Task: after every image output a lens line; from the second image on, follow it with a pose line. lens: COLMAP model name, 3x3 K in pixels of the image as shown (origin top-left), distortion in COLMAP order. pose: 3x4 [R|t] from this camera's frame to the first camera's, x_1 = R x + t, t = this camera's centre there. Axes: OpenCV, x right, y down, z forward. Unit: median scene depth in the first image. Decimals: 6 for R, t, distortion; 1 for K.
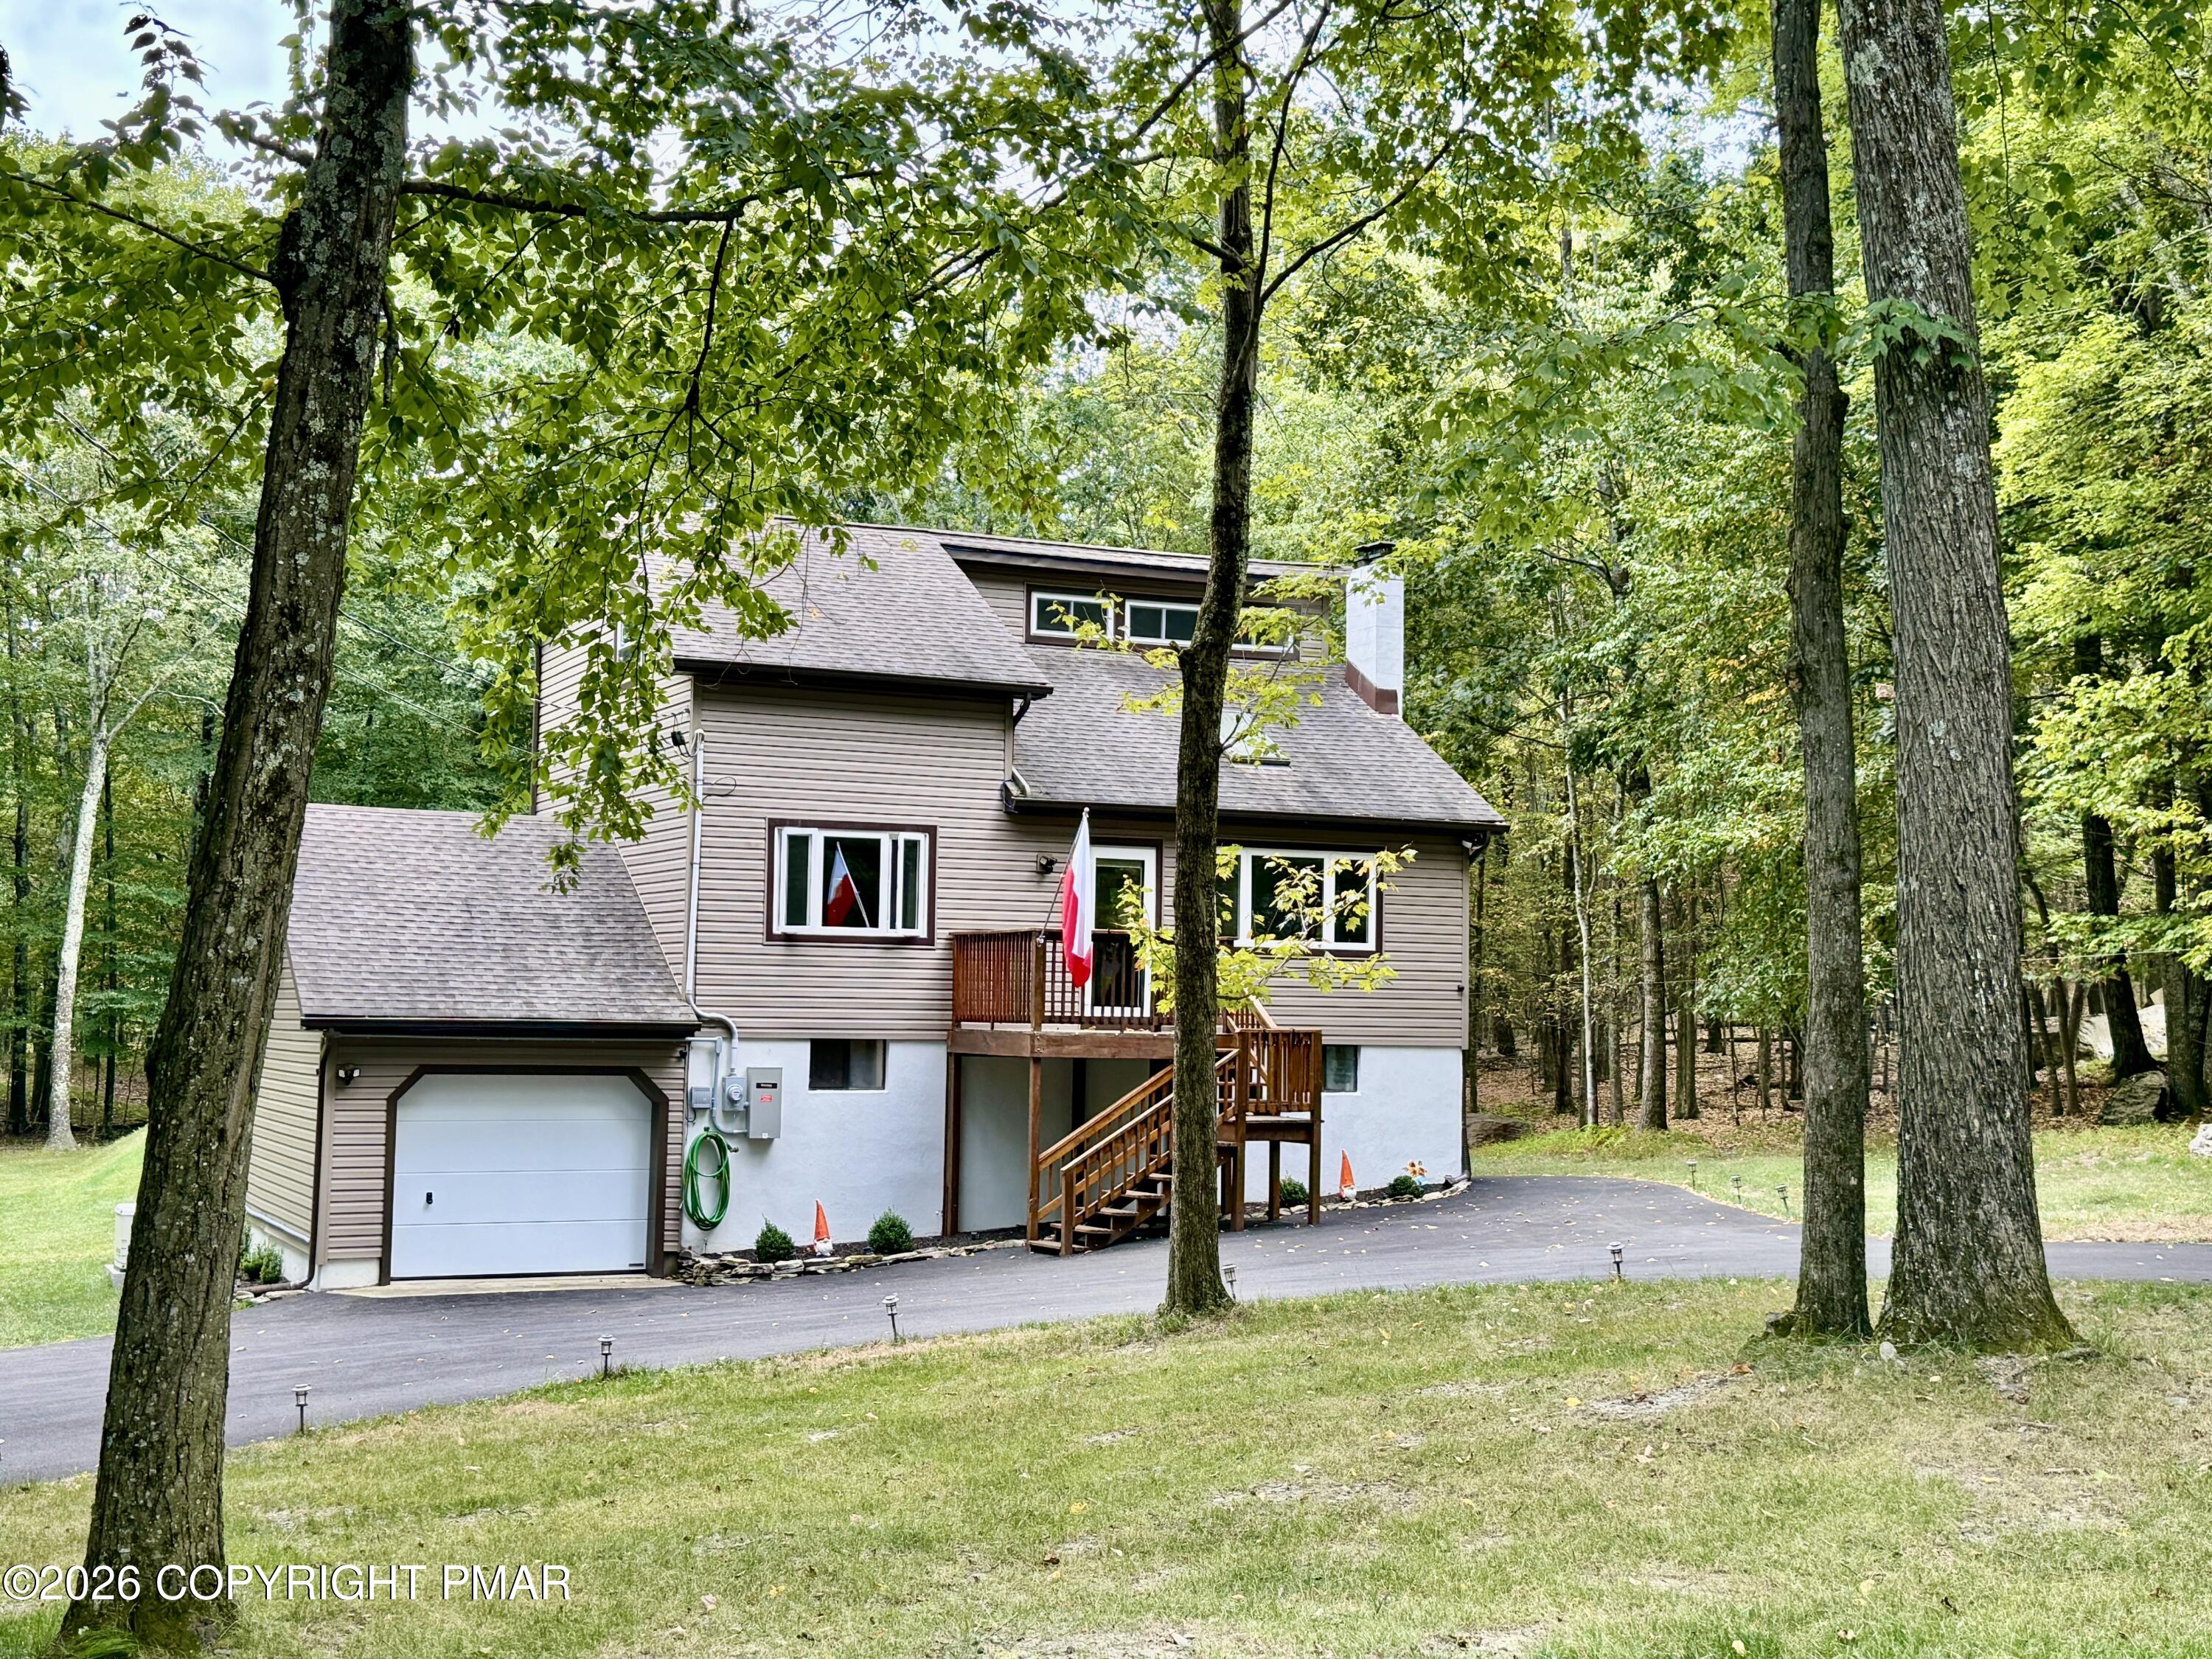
lens RADIAL K [[2801.8, 0, 1106.0], [0, 2801.8, 829.5], [0, 0, 1]] dist [0.150893, 0.004690]
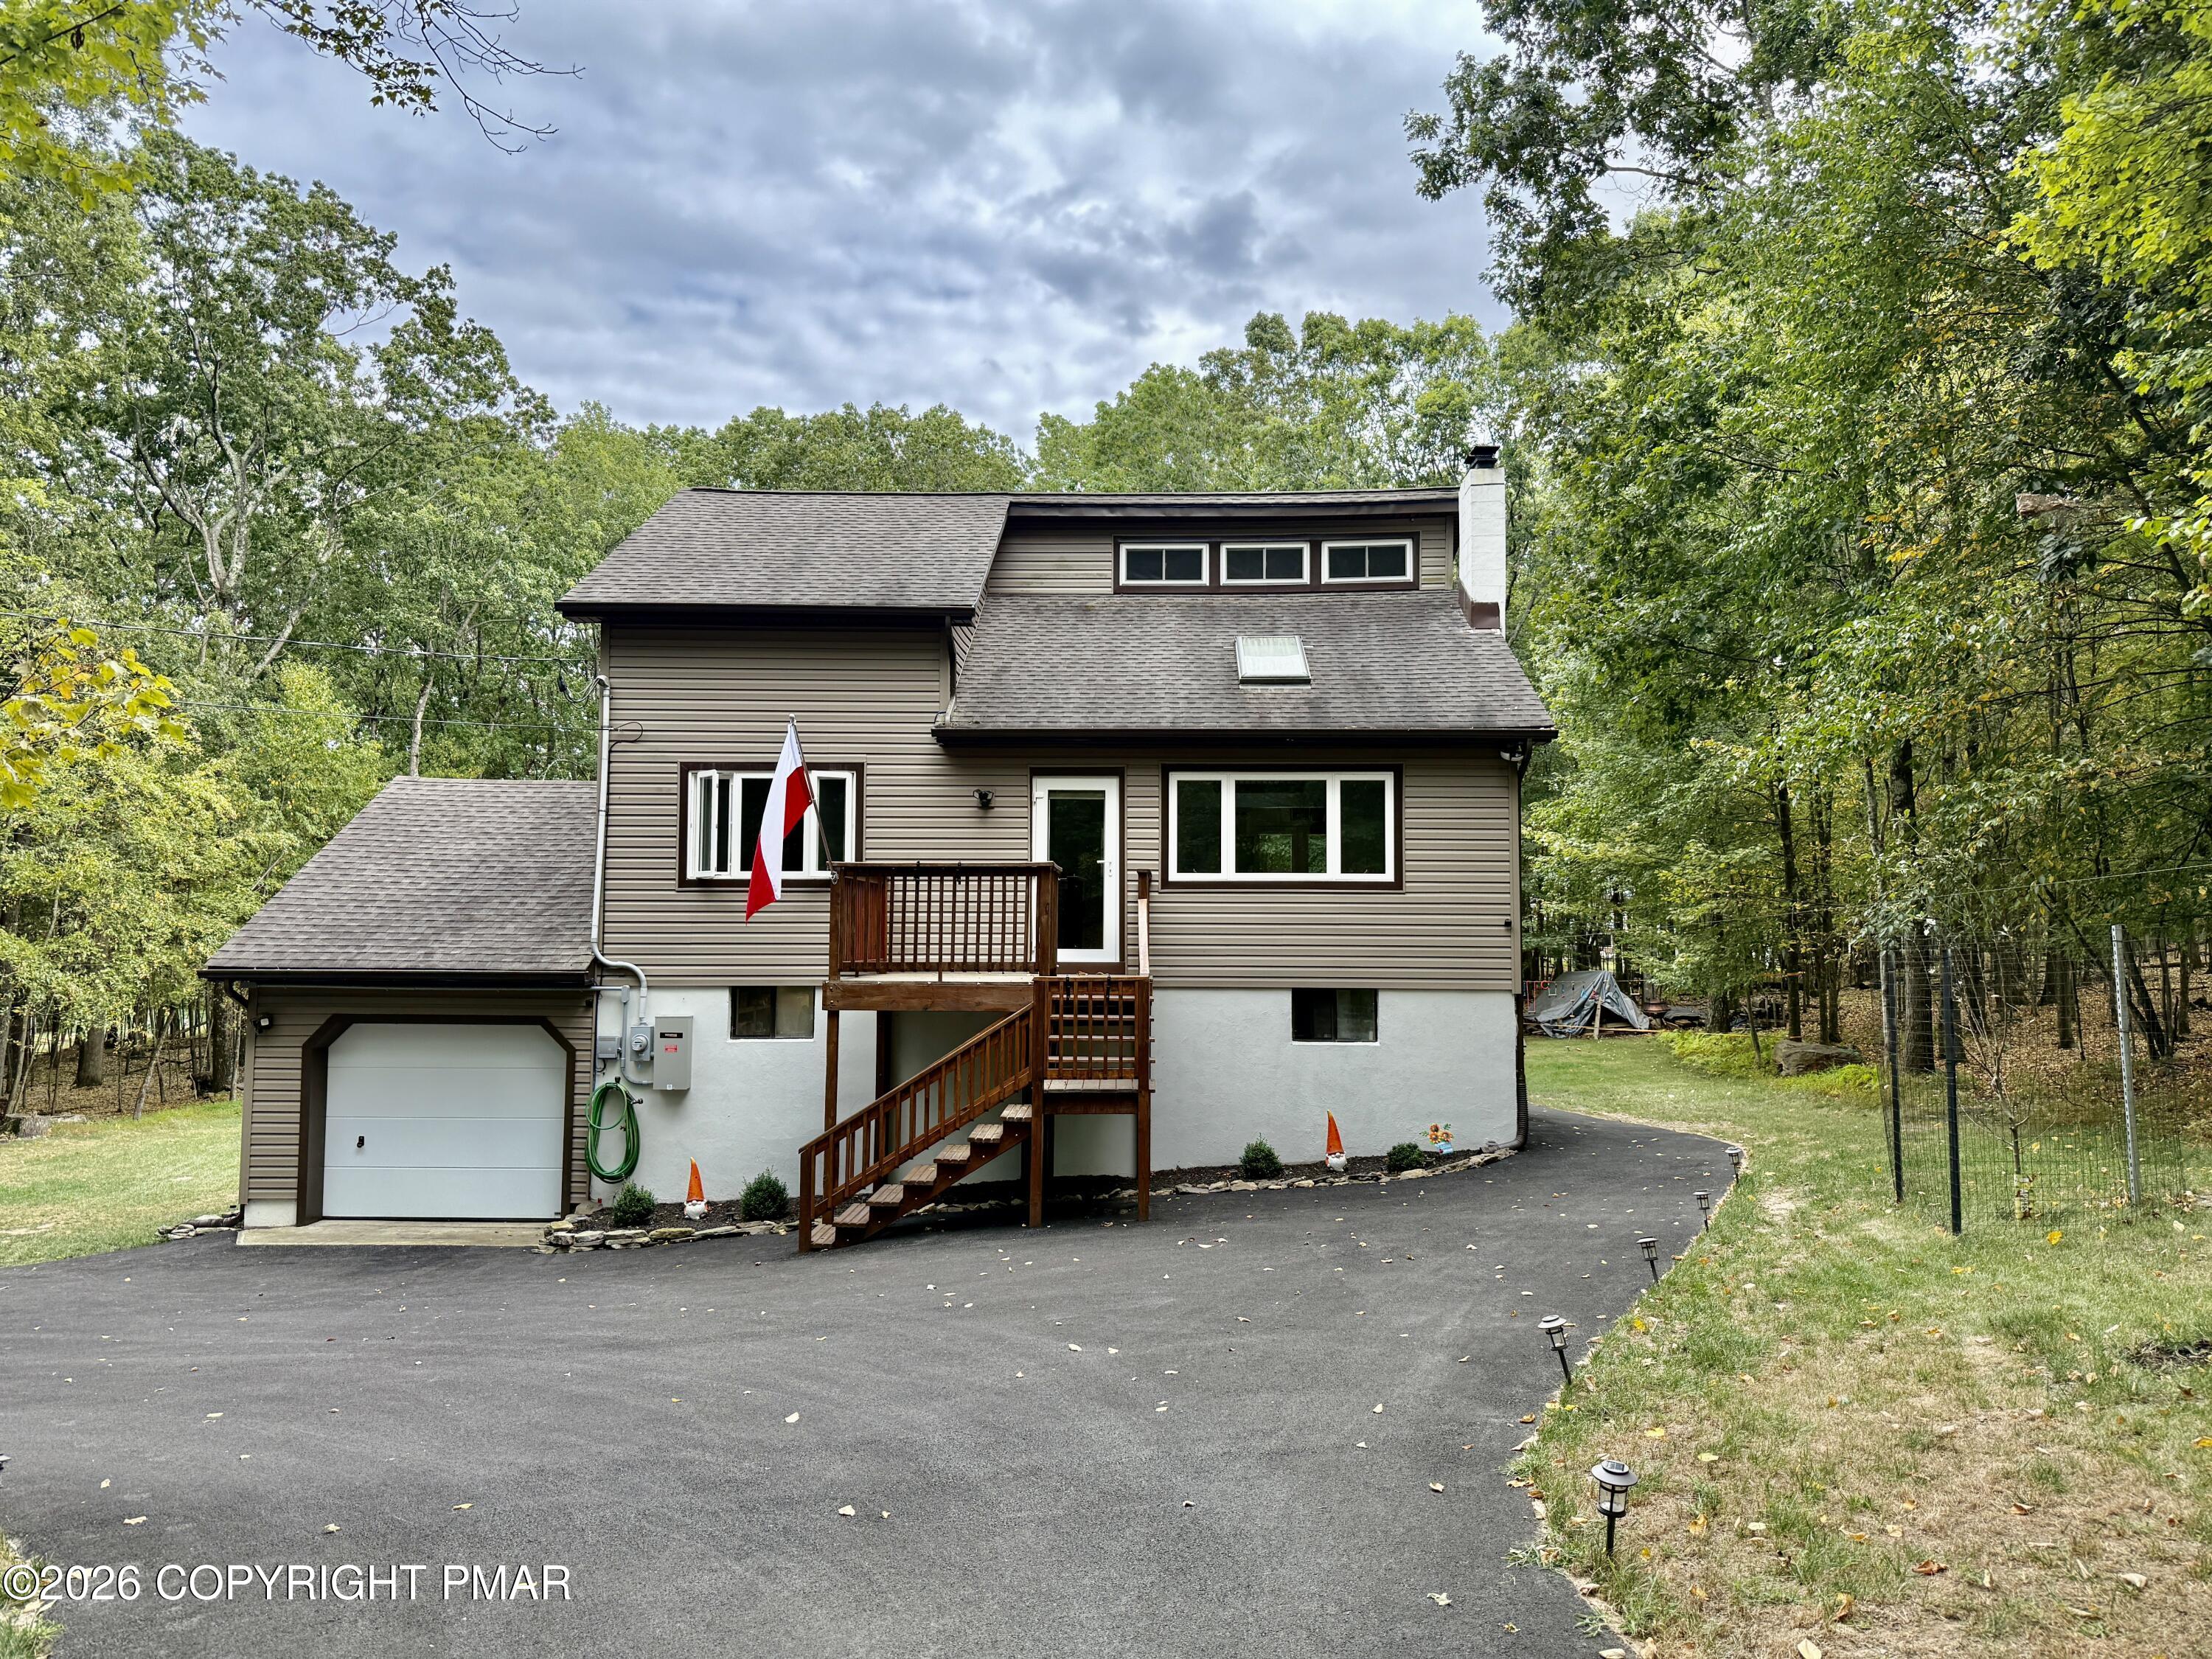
lens RADIAL K [[1538.5, 0, 1119.6], [0, 1538.5, 834.3], [0, 0, 1]] dist [0.088053, -0.123739]
pose [[0.900528, -0.042079, -0.432757, 0.250975], [0.039383, 0.999109, -0.015195, 0.035418], [0.433010, -0.003360, 0.901383, 0.575844]]
